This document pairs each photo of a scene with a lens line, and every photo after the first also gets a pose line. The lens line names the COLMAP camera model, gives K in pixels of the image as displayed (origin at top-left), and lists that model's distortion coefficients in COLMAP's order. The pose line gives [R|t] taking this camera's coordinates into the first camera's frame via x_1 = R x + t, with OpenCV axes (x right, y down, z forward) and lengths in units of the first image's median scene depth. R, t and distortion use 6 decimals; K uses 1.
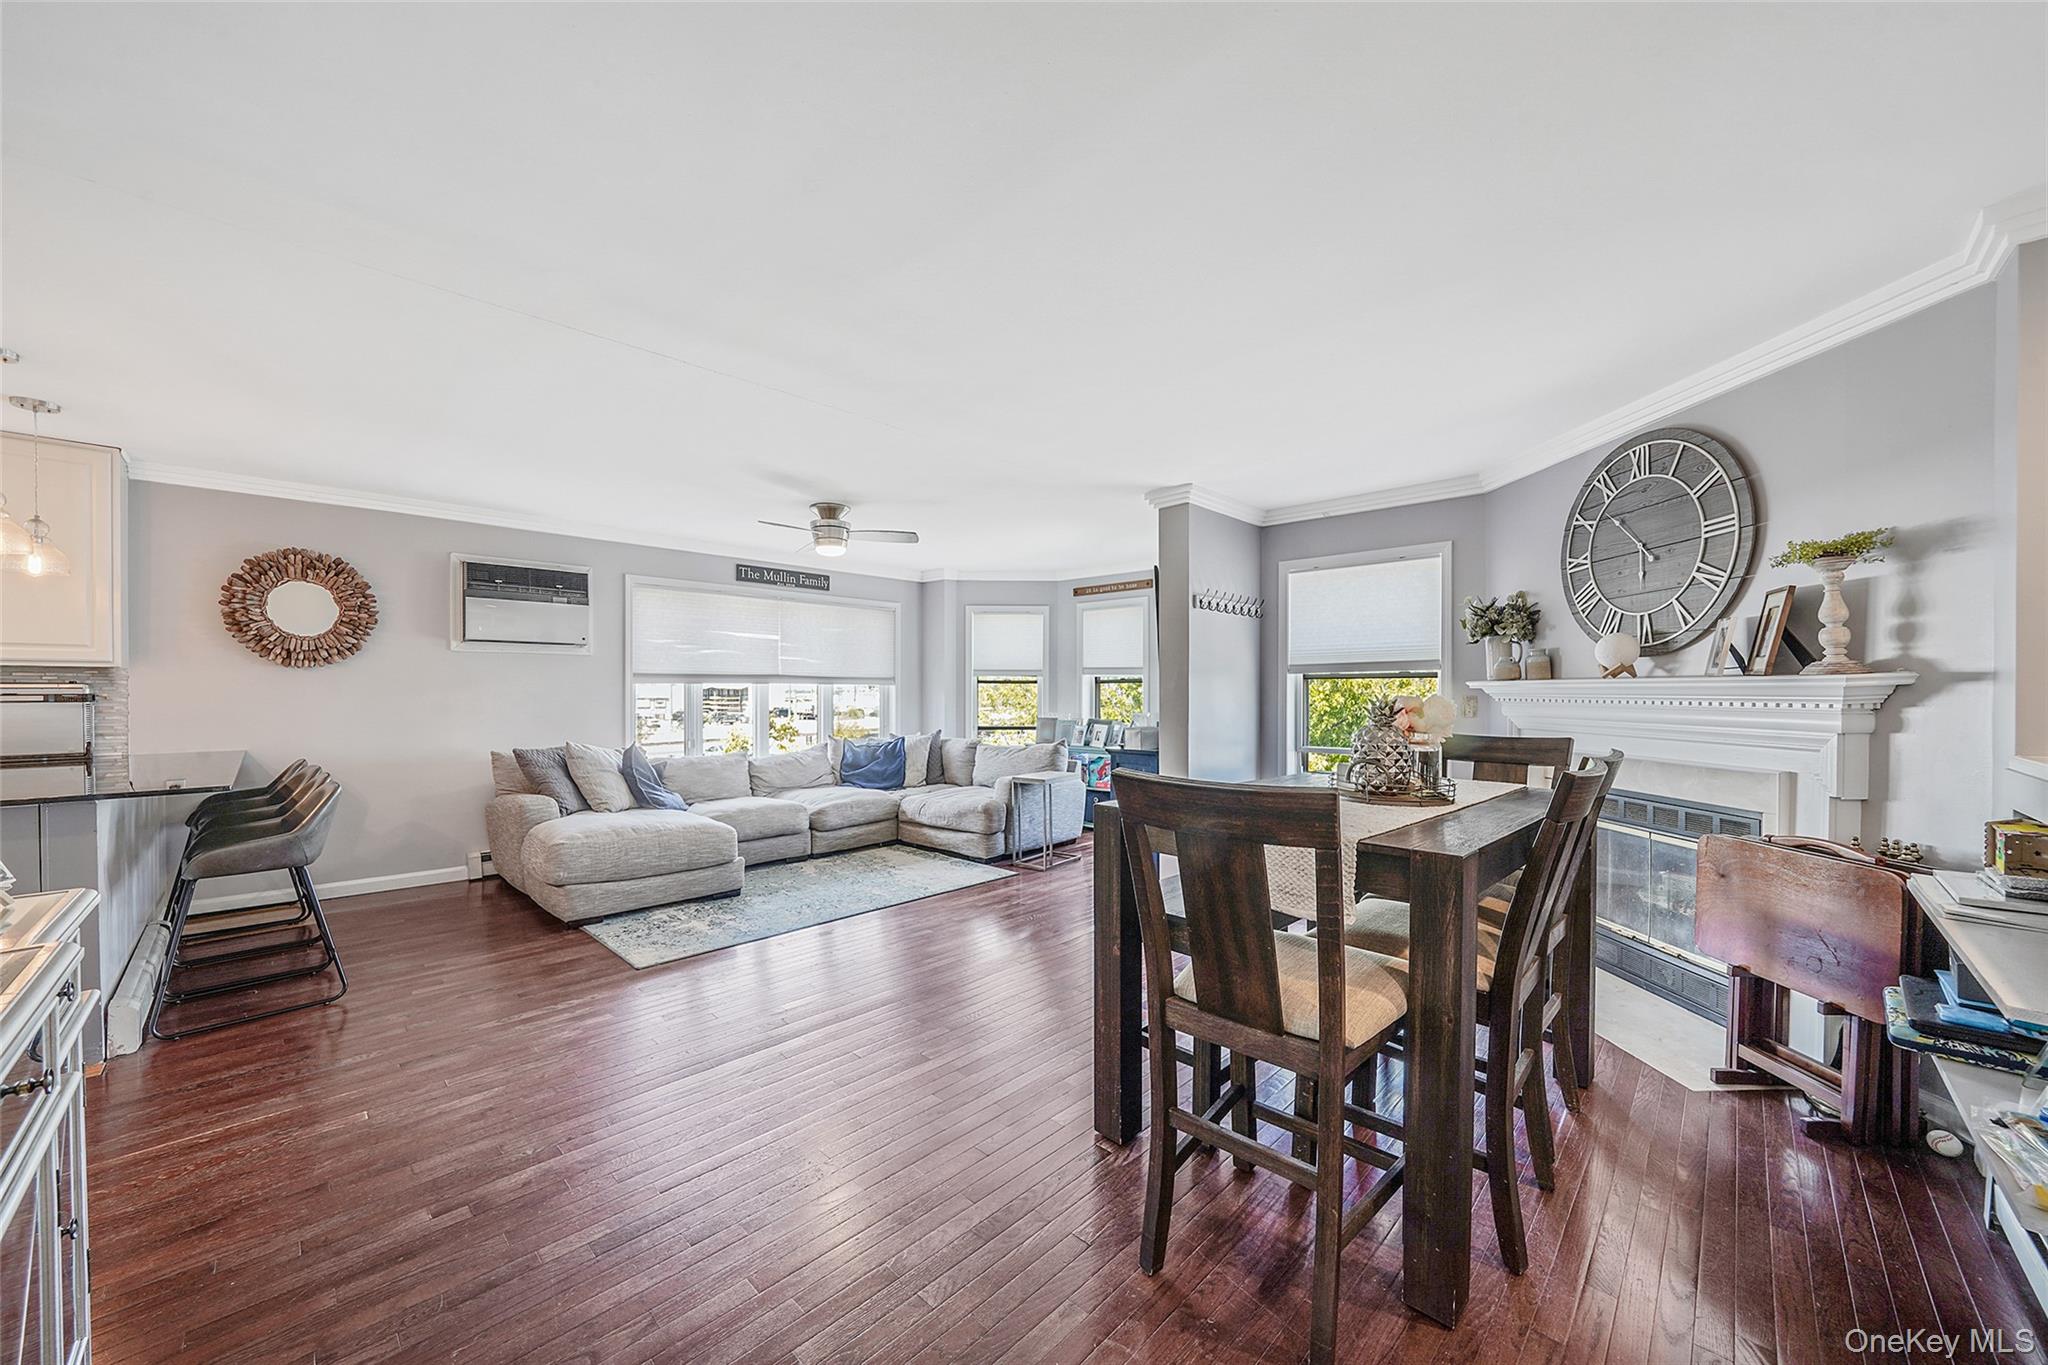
lens RADIAL K [[772.7, 0, 1029.5], [0, 772.7, 694.8], [0, 0, 1]] dist [-0.003258, 0.000564]
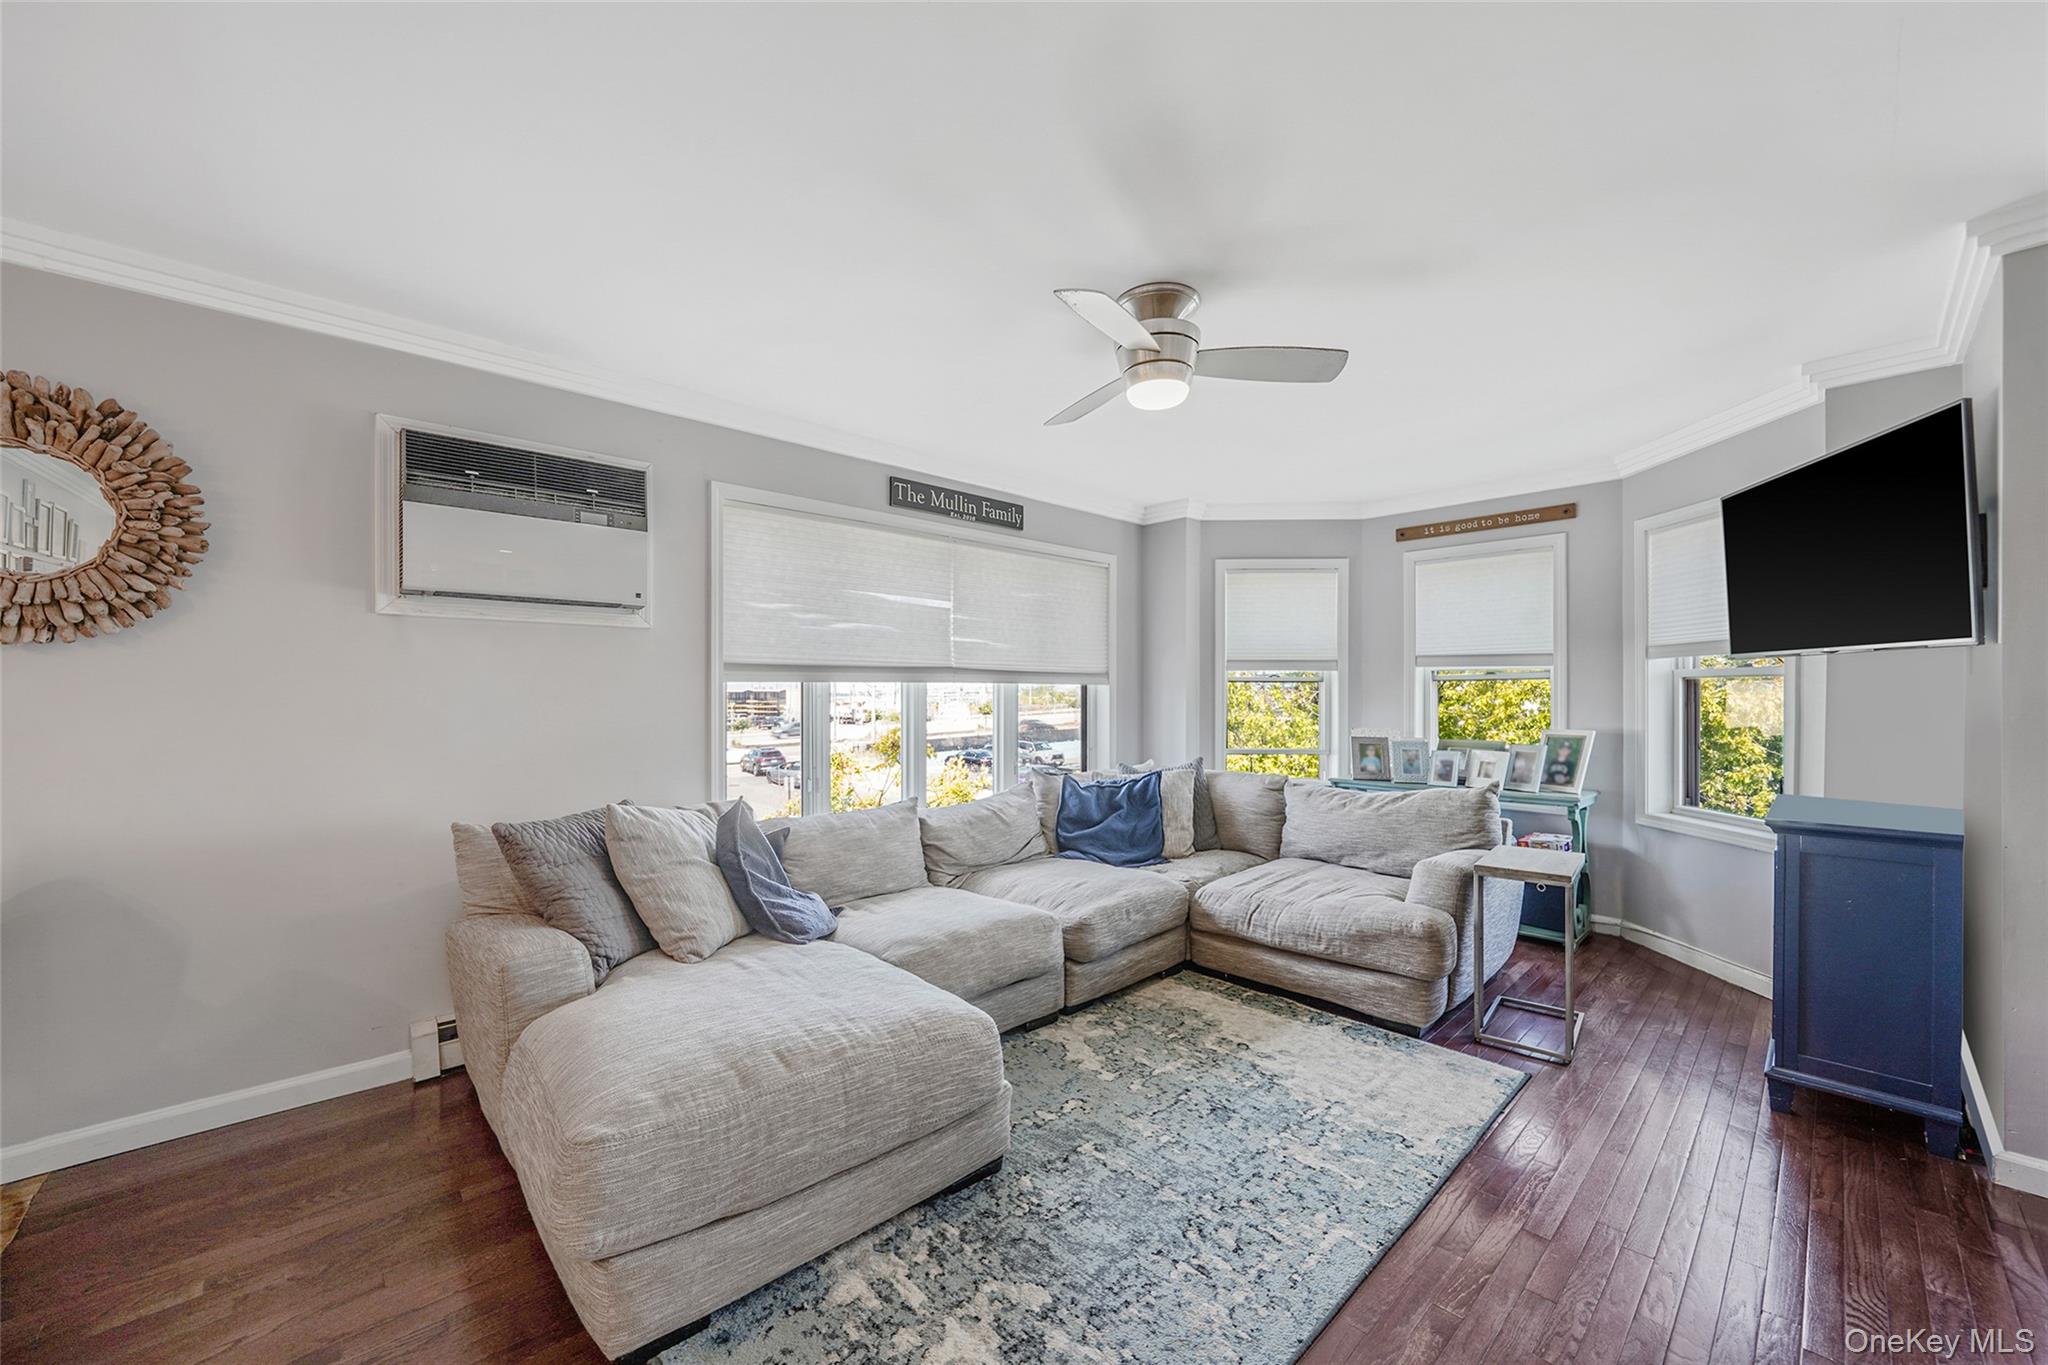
lens RADIAL K [[772.7, 0, 1020.3], [0, 772.7, 694.9], [0, 0, 1]] dist [-0.003258, 0.000564]
pose [[0.999144, -0.002221, -0.041308, -0.315297], [0.002093, 0.999993, -0.003142, -0.003381], [0.041314, 0.003053, 0.999142, 0.518298]]
